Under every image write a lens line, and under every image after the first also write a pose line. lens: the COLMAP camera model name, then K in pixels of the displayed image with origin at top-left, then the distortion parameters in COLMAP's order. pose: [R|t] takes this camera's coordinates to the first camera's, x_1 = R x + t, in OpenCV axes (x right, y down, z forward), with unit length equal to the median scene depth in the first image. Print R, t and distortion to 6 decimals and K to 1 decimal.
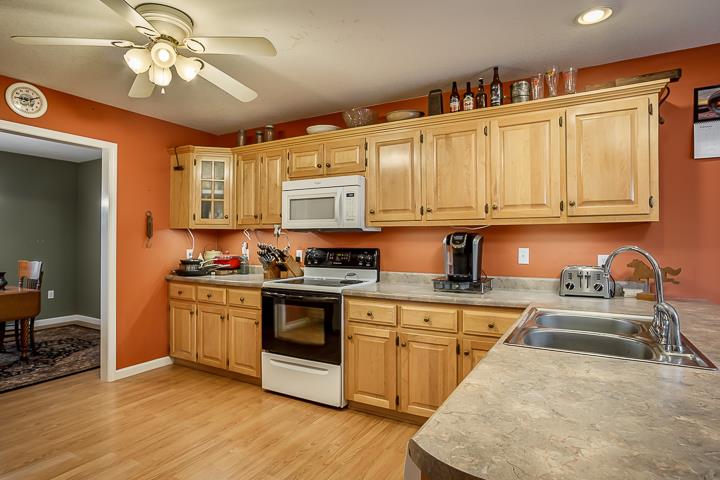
lens RADIAL K [[406.0, 0, 360.0], [0, 406.0, 240.0], [0, 0, 1]] dist [-0.058633, 0.044196]
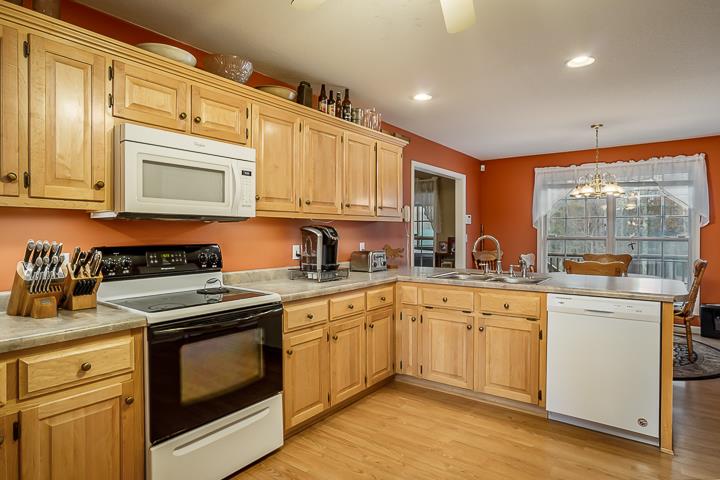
lens RADIAL K [[406.0, 0, 360.0], [0, 406.0, 240.0], [0, 0, 1]] dist [-0.058633, 0.044196]
pose [[0.129769, -0.019234, 0.991358, -0.795707], [0.000962, 0.999814, 0.019273, -0.000990], [-0.991544, -0.001547, 0.129763, 0.742936]]
